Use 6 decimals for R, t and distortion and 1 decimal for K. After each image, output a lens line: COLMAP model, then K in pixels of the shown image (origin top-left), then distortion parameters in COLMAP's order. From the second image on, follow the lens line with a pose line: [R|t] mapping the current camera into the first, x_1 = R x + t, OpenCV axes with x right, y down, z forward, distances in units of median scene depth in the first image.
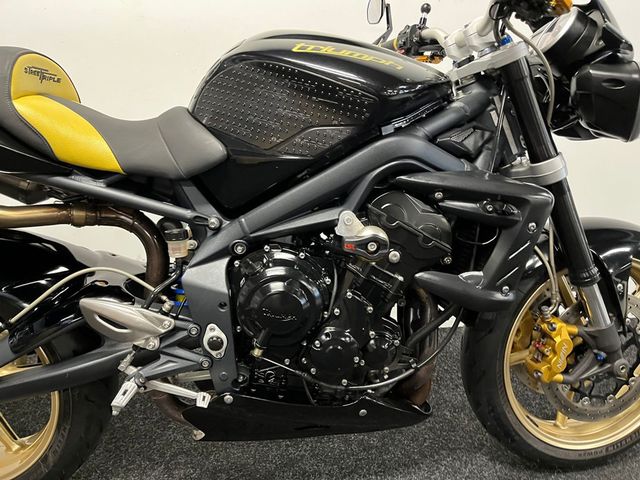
lens RADIAL K [[488.6, 0, 320.0], [0, 488.6, 240.0], [0, 0, 1]] dist [0.094880, -0.133609]
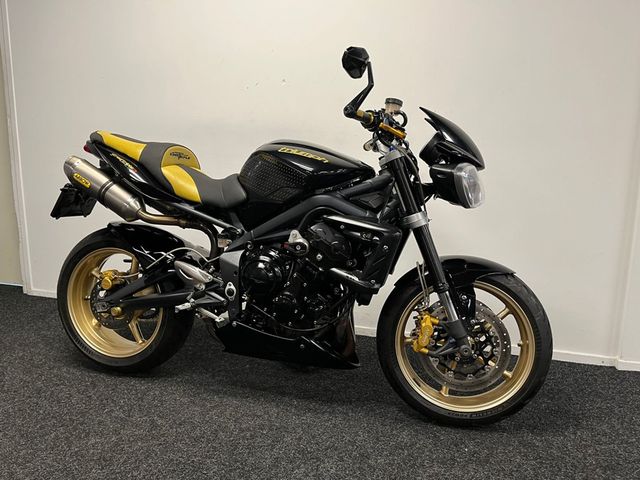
lens RADIAL K [[488.6, 0, 320.0], [0, 488.6, 240.0], [0, 0, 1]] dist [0.094880, -0.133609]
pose [[0.939230, 0.100056, -0.328384, 0.730319], [-0.139853, 0.985126, -0.099842, 0.148011], [0.313510, 0.139700, 0.939253, -0.737827]]
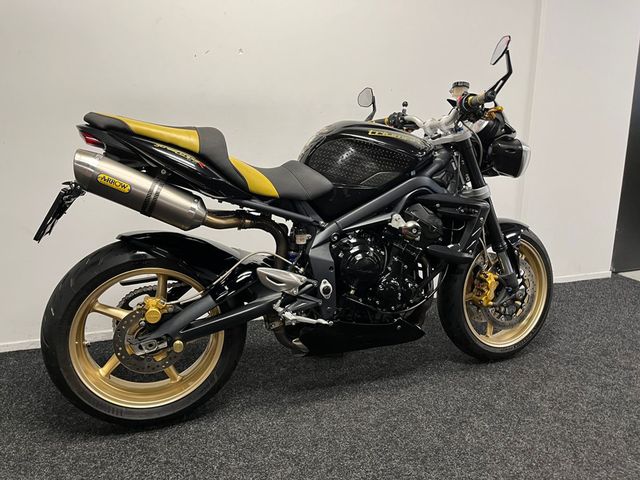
lens RADIAL K [[488.6, 0, 320.0], [0, 488.6, 240.0], [0, 0, 1]] dist [0.094880, -0.133609]
pose [[0.966705, -0.038800, 0.252935, -0.670408], [0.055710, 0.996640, -0.060039, 0.130027], [-0.249756, 0.072131, 0.965618, -0.724811]]
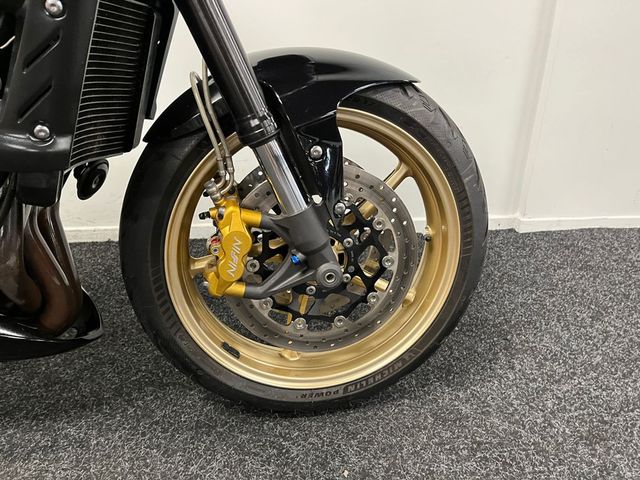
lens RADIAL K [[491.7, 0, 325.6], [0, 491.7, 241.1], [0, 0, 1]] dist [0.013221, 0.010426]
pose [[0.999533, 0.015662, 0.026231, 0.654226], [-0.019191, 0.989936, 0.140206, 0.131266], [-0.023771, -0.140644, 0.989775, 0.388208]]
